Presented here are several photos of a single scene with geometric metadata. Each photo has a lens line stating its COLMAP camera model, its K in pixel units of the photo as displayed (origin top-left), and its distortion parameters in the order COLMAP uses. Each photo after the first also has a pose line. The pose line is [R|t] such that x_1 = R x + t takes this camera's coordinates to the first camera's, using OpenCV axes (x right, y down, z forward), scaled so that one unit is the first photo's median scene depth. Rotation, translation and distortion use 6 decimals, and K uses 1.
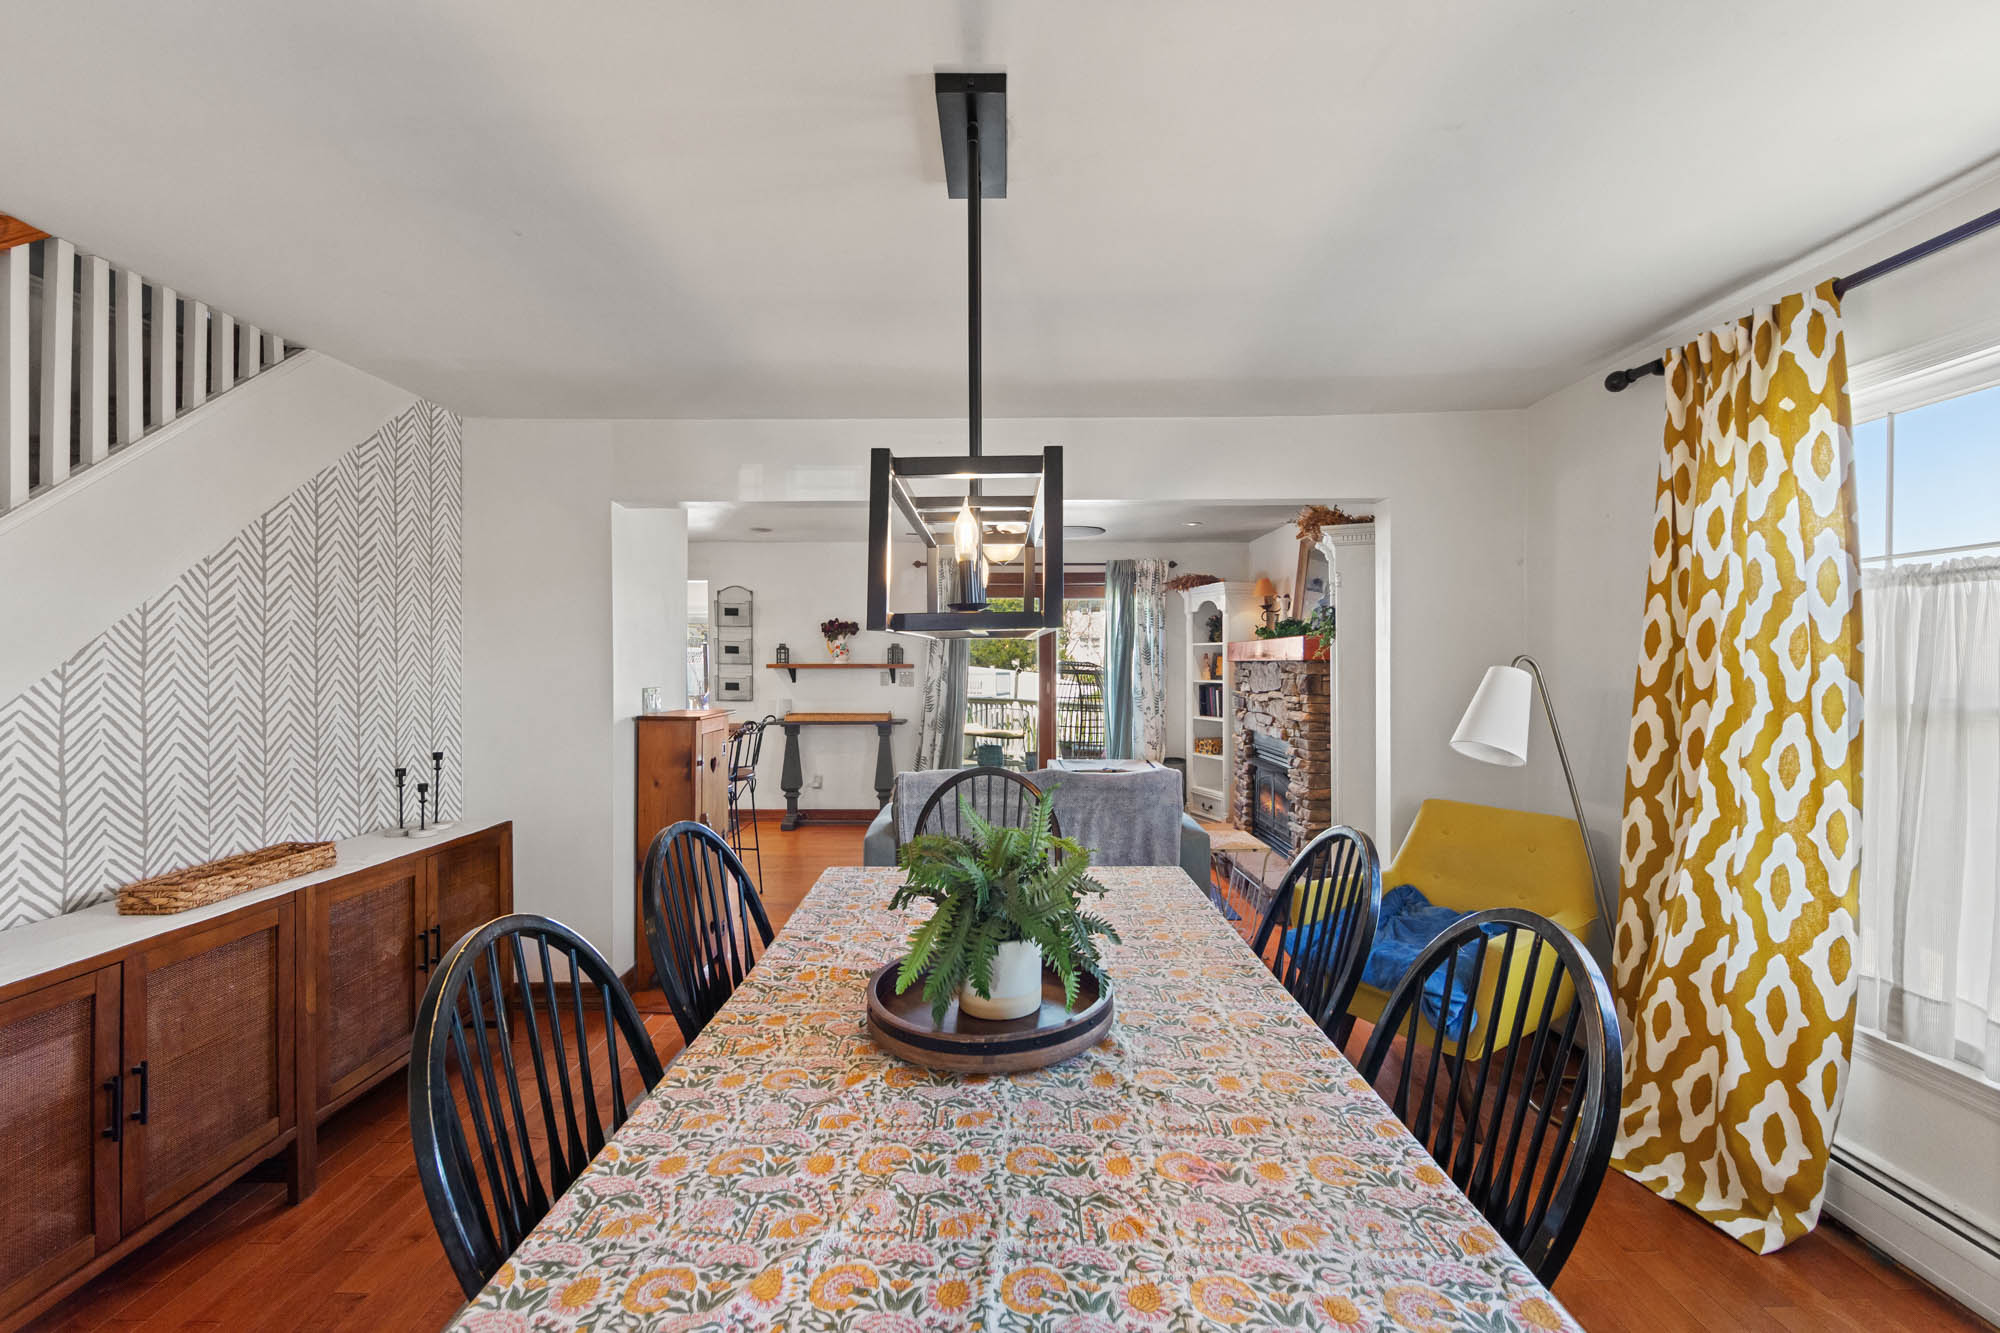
lens RADIAL K [[800.8, 0, 994.3], [0, 800.8, 665.2], [0, 0, 1]] dist [-0.000976, -0.000258]
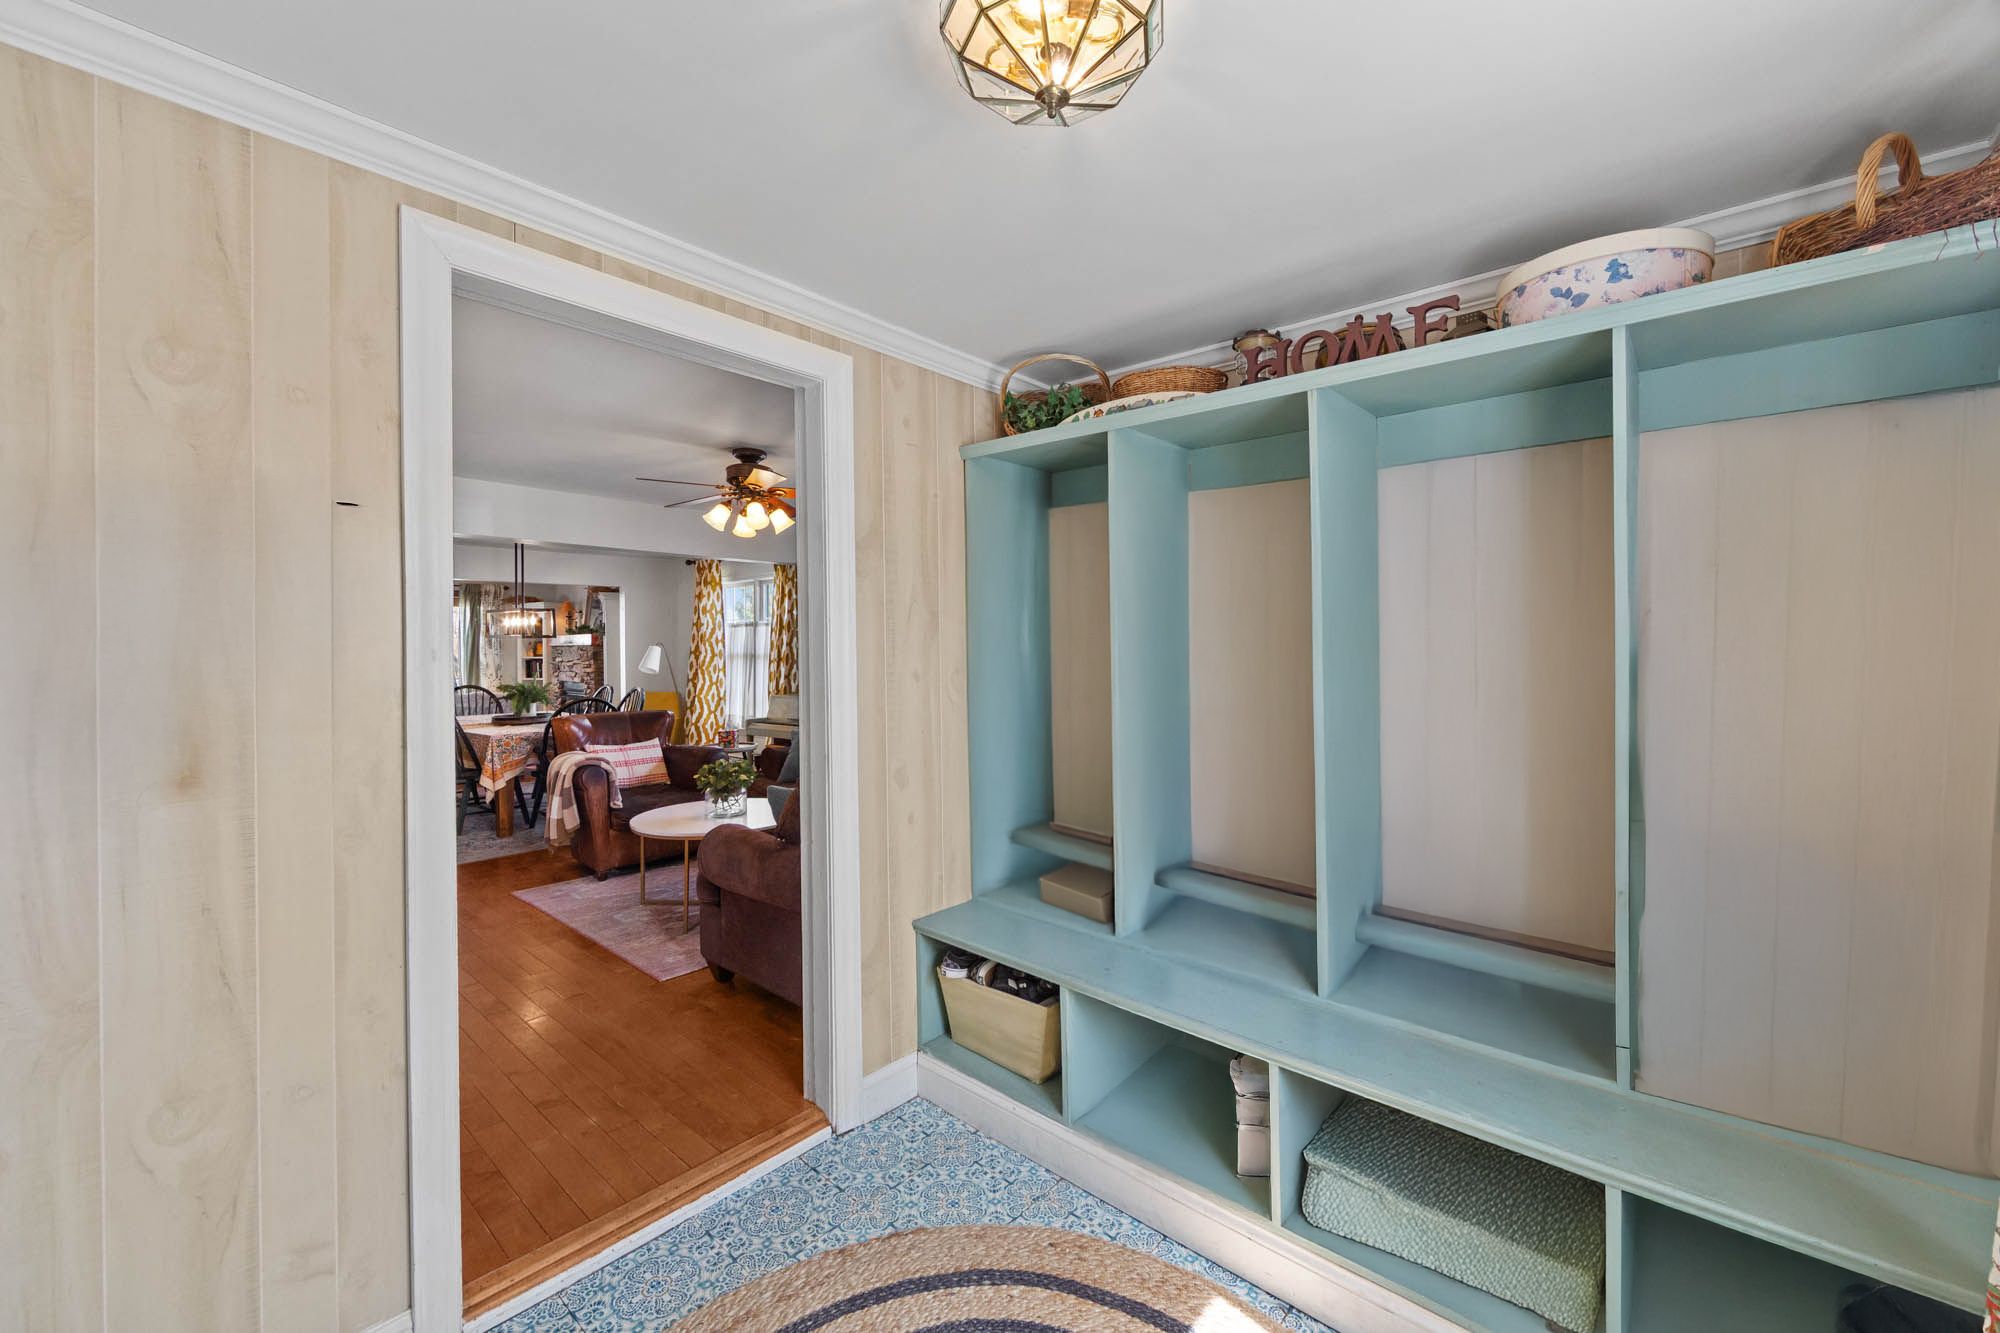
lens RADIAL K [[800.8, 0, 1004.9], [0, 800.8, 660.3], [0, 0, 1]] dist [-0.000976, -0.000258]
pose [[0.655916, -0.011506, 0.754746, -1.015453], [0.005940, 0.999932, 0.010081, 0.039529], [-0.754810, -0.002129, 0.655940, -2.499525]]
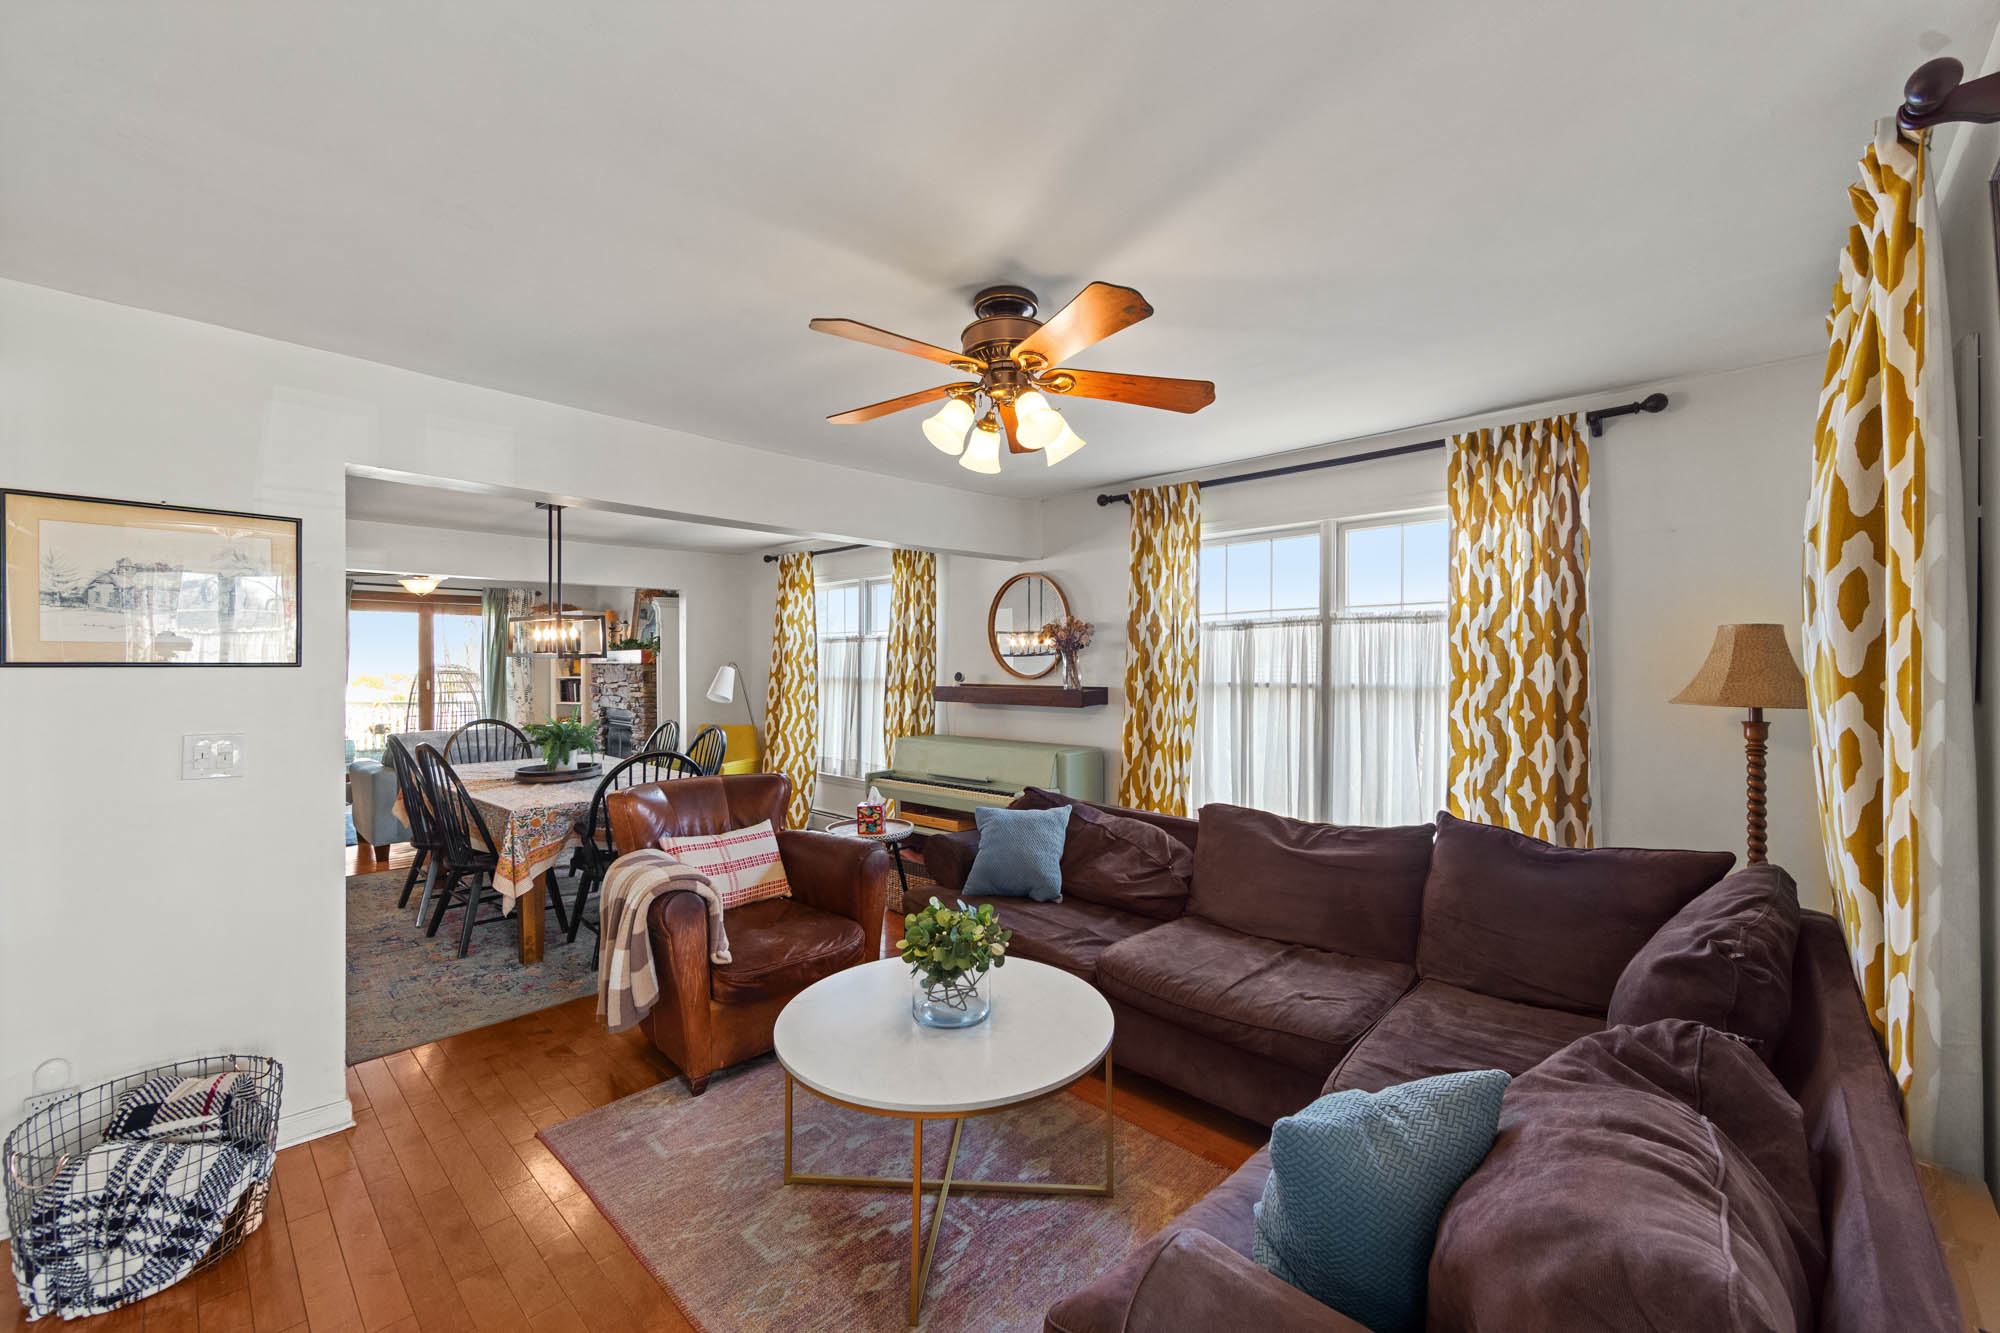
lens RADIAL K [[800.8, 0, 1002.0], [0, 800.8, 673.1], [0, 0, 1]] dist [-0.000976, -0.000258]
pose [[0.680612, -0.007506, 0.732605, -0.708257], [0.001326, 0.999959, 0.009013, 0.001237], [-0.732643, -0.005163, 0.680594, -1.527533]]
